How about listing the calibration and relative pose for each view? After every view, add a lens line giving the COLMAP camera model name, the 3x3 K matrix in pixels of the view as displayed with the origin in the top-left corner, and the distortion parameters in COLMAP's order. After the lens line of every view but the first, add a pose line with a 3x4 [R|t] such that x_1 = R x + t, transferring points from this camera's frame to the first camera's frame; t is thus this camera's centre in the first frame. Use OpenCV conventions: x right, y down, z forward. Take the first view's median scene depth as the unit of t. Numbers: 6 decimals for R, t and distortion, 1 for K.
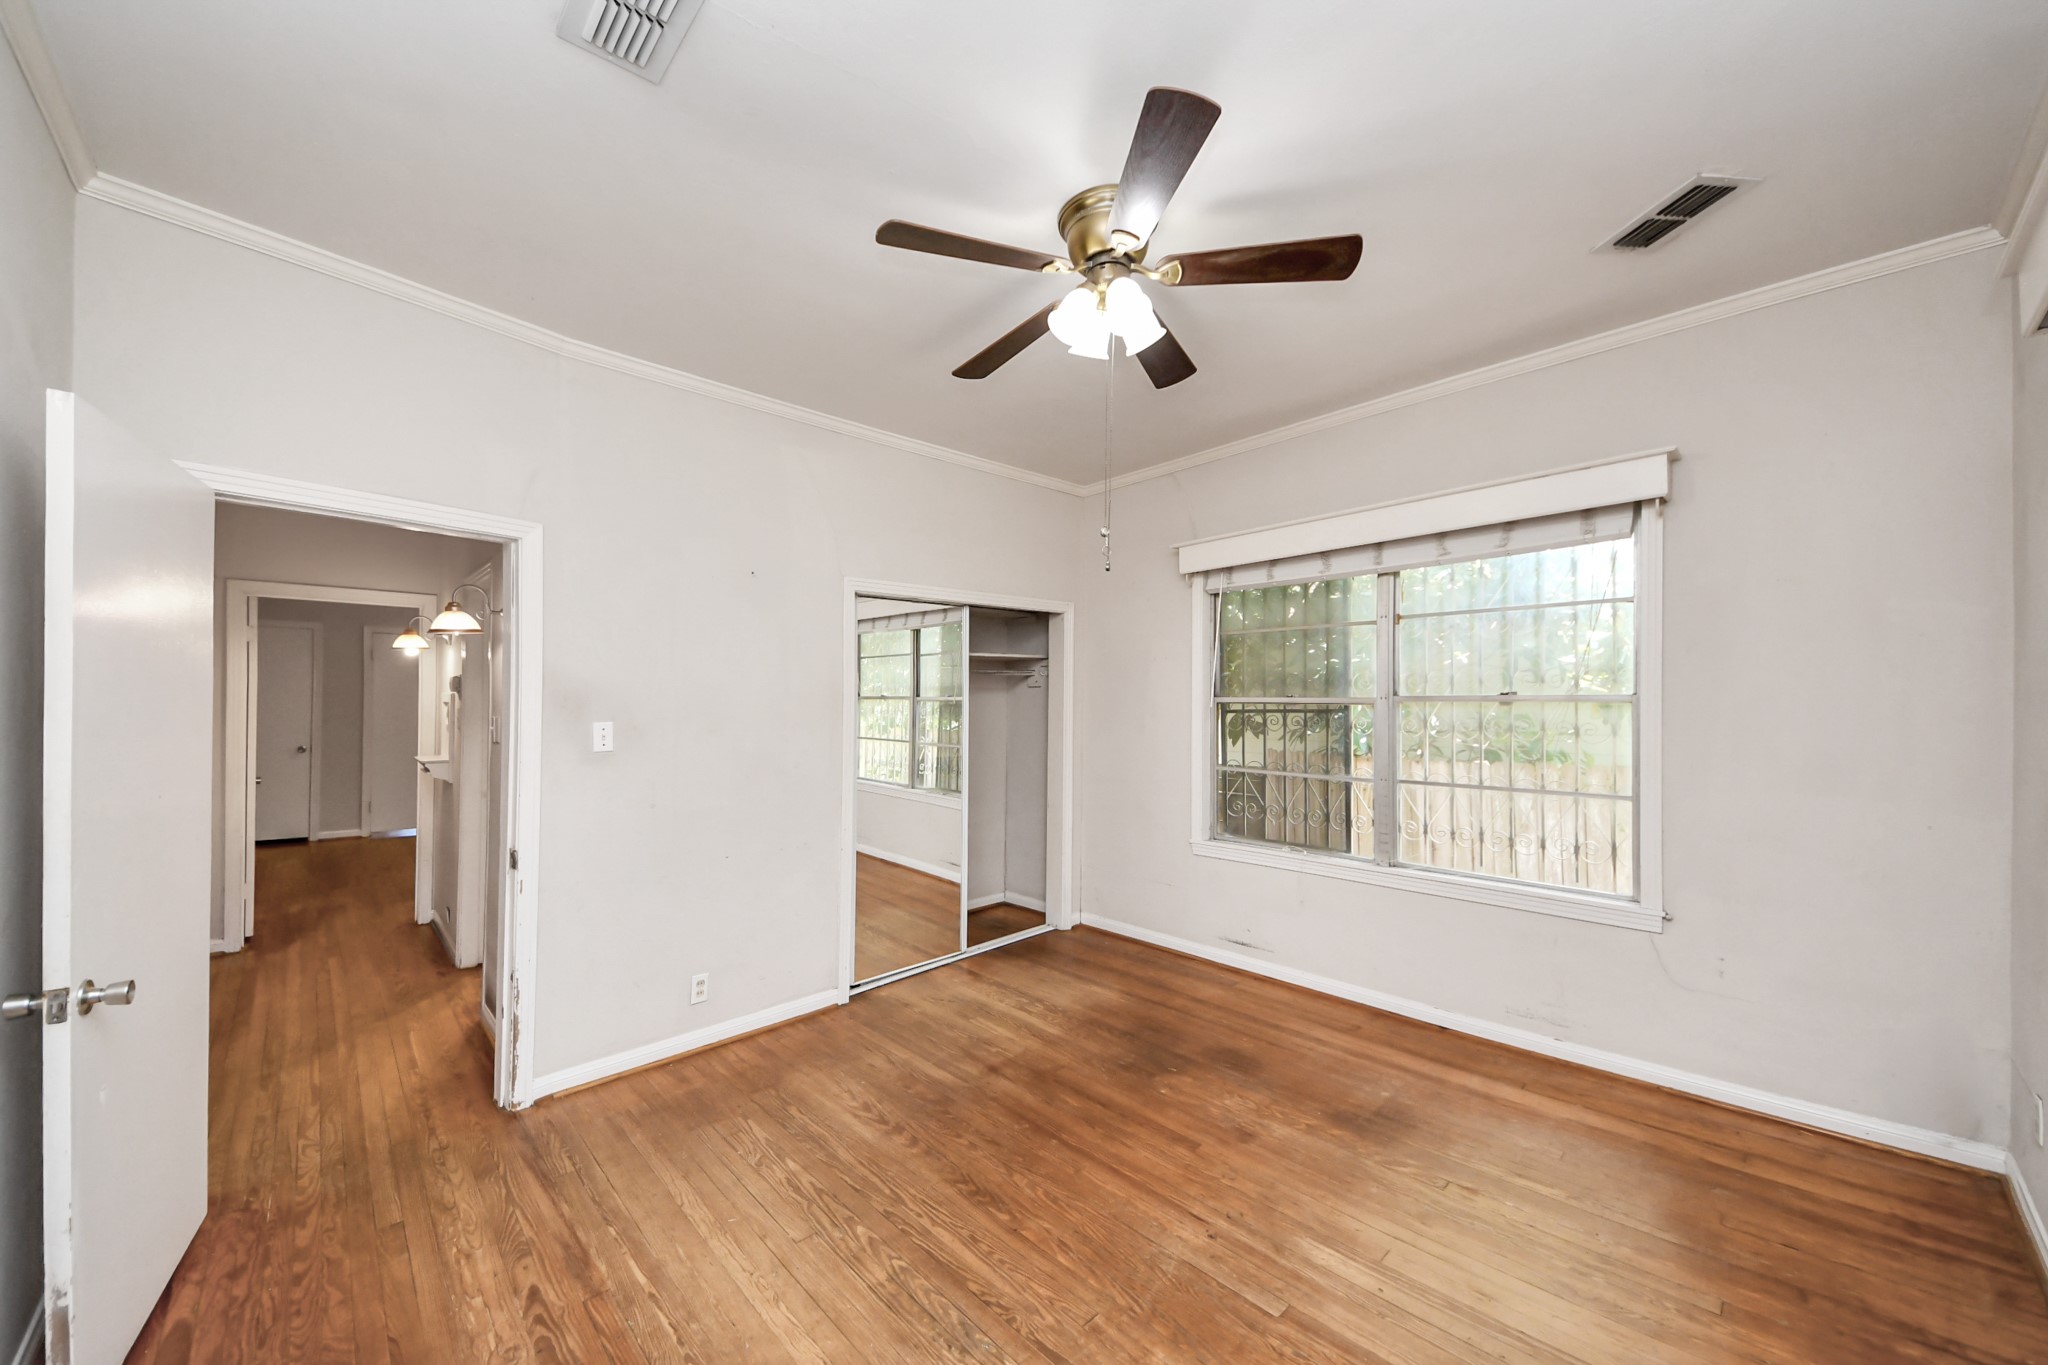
lens RADIAL K [[748.4, 0, 1016.9], [0, 748.4, 695.6], [0, 0, 1]] dist [0.045660, -0.026260]
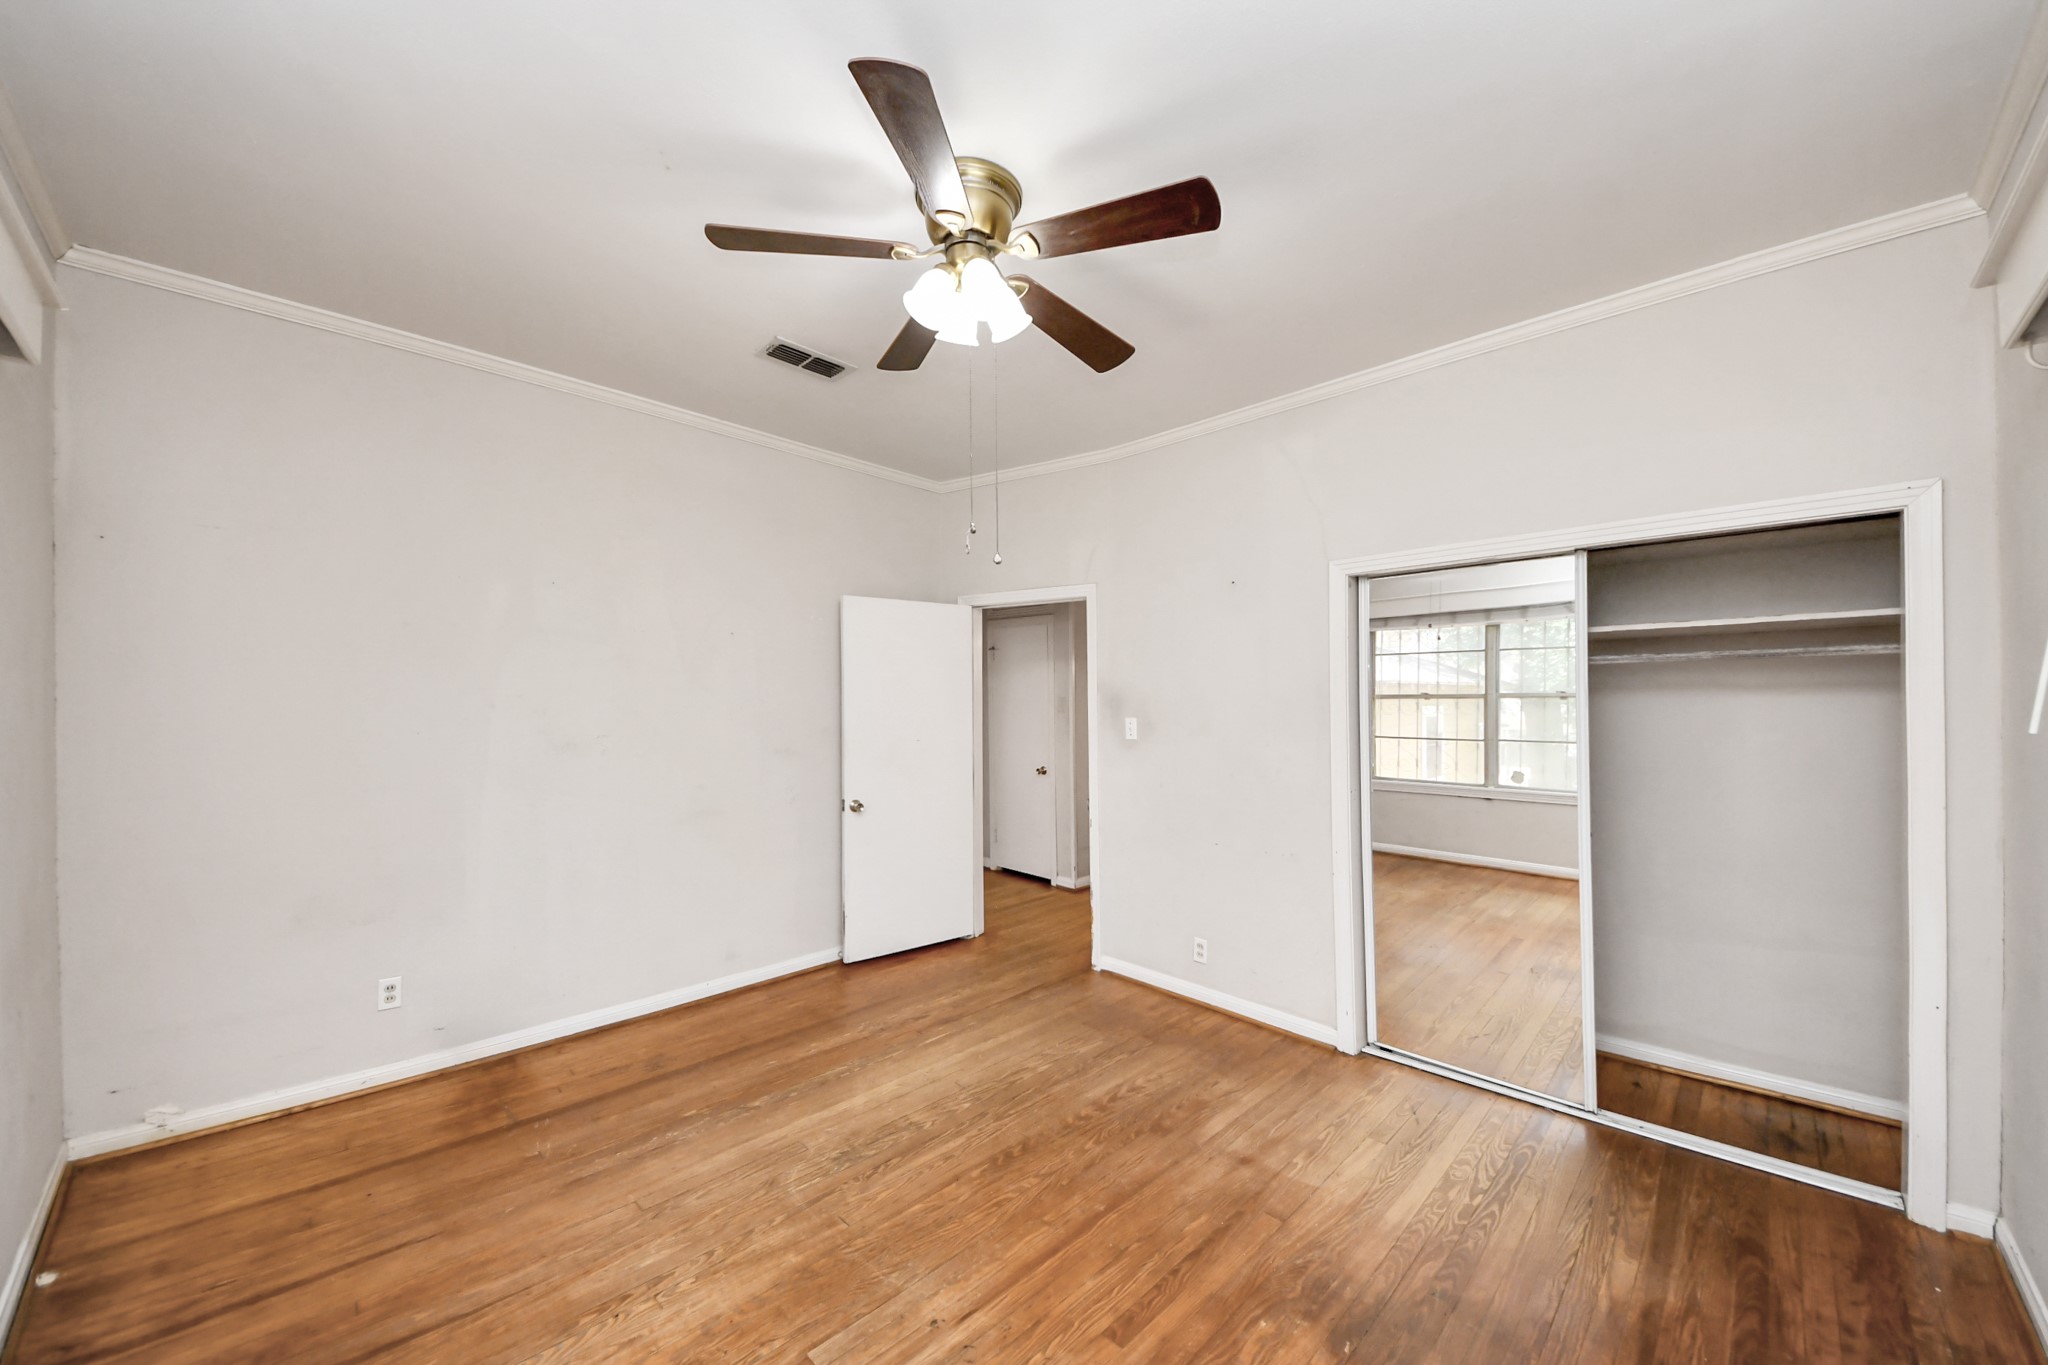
lens RADIAL K [[748.4, 0, 1016.9], [0, 748.4, 695.6], [0, 0, 1]] dist [0.045660, -0.026260]
pose [[0.033407, -0.005566, -0.999426, 0.929143], [0.004929, 0.999973, -0.005404, 0.003881], [0.999430, -0.004746, 0.033433, 0.881868]]
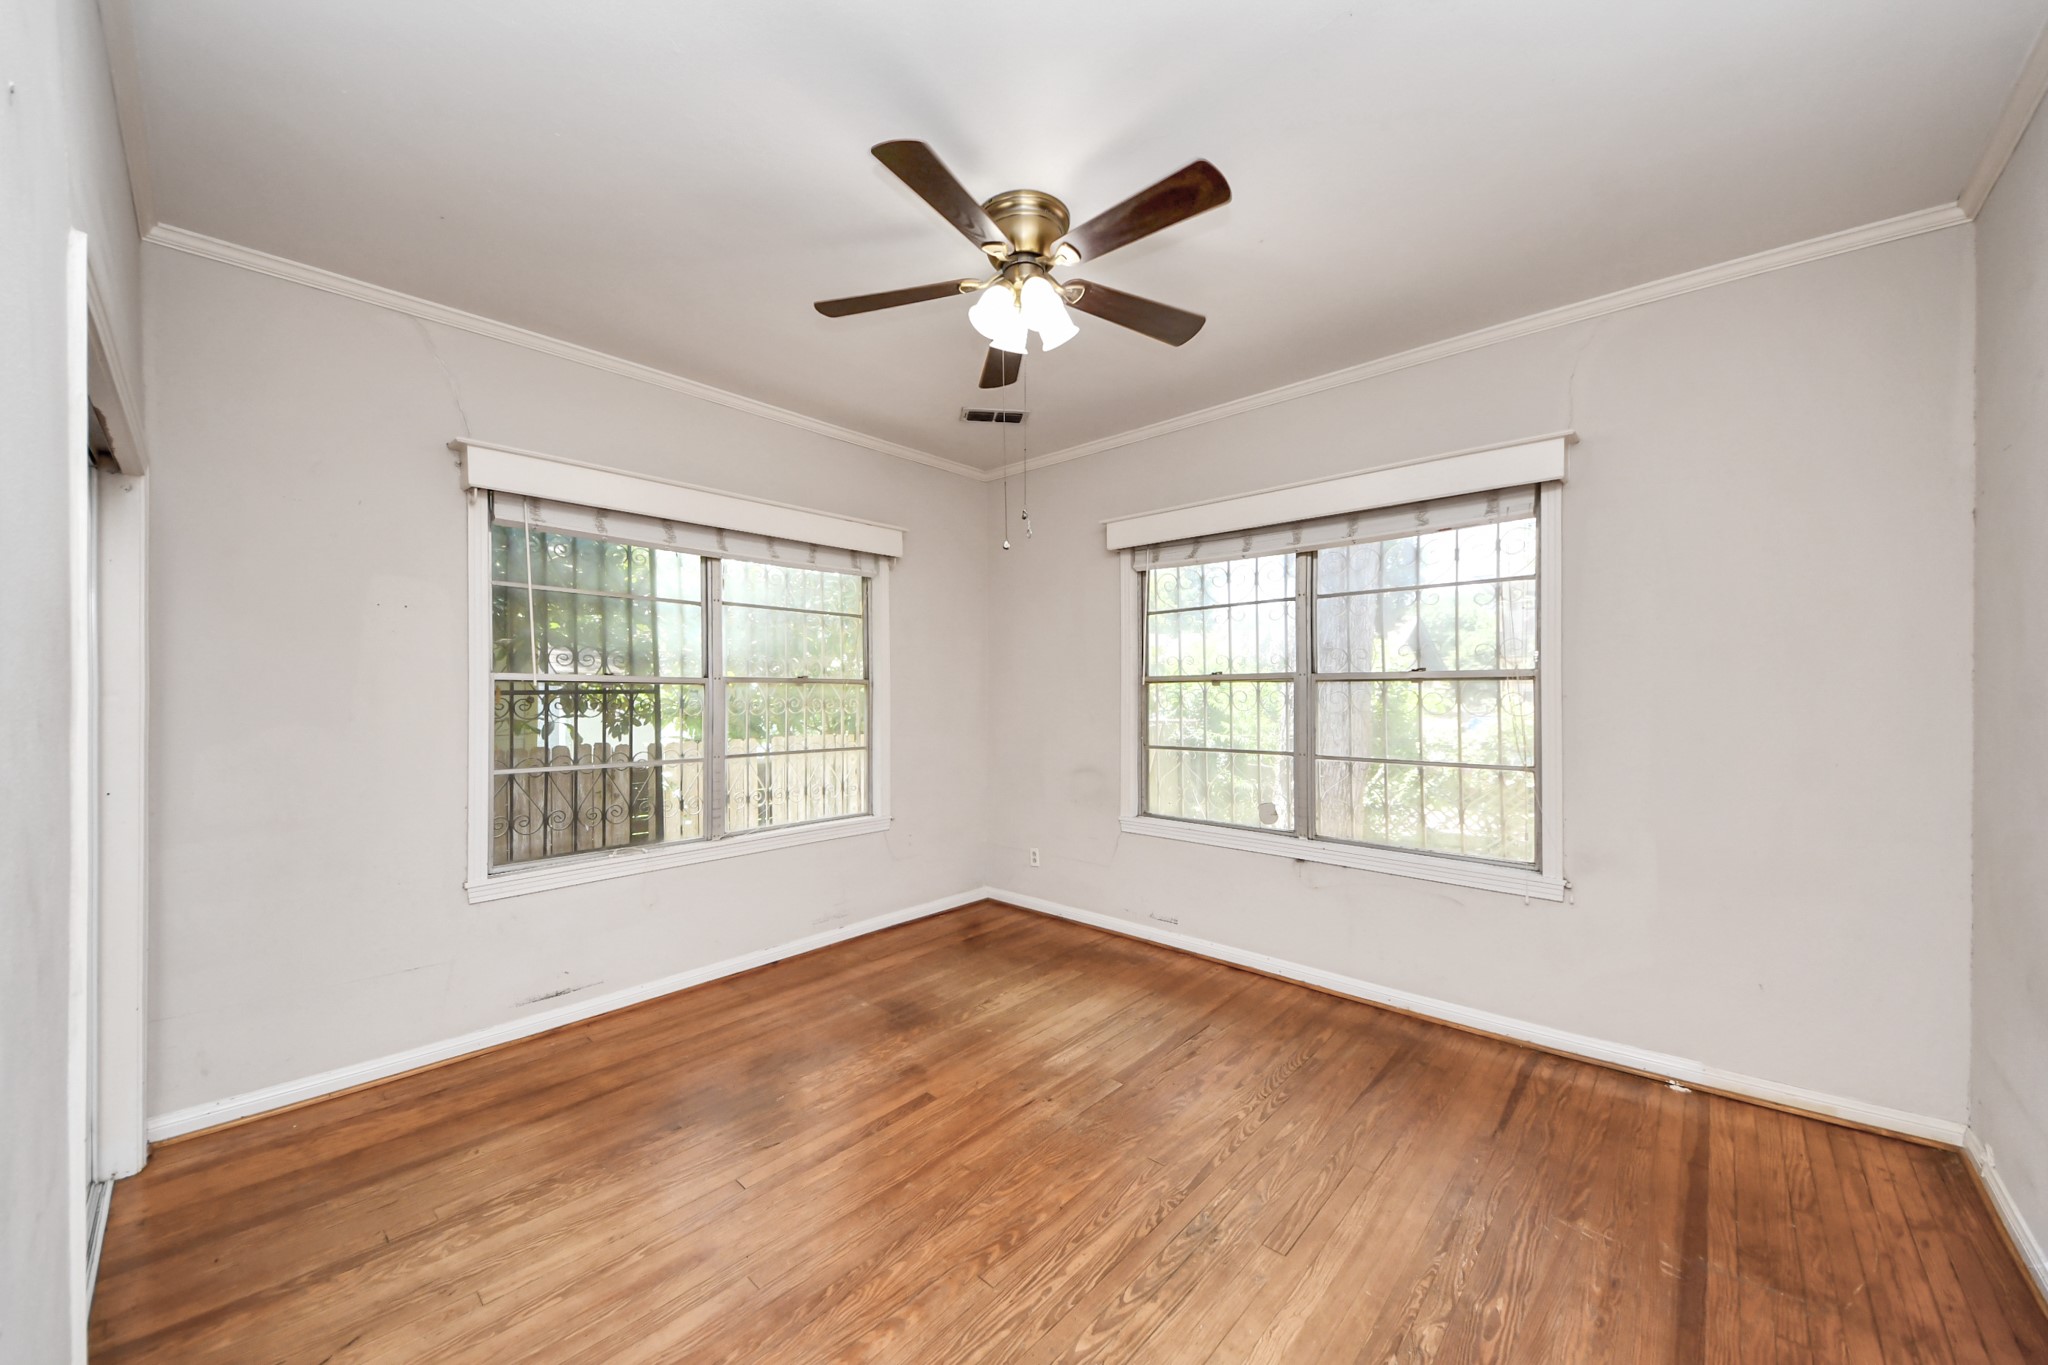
lens RADIAL K [[748.4, 0, 1016.9], [0, 748.4, 695.6], [0, 0, 1]] dist [0.045660, -0.026260]
pose [[-0.072896, 0.002183, 0.997337, -0.823384], [-0.011305, 0.999932, -0.003015, 0.034787], [-0.997275, -0.011494, -0.072866, 0.952379]]
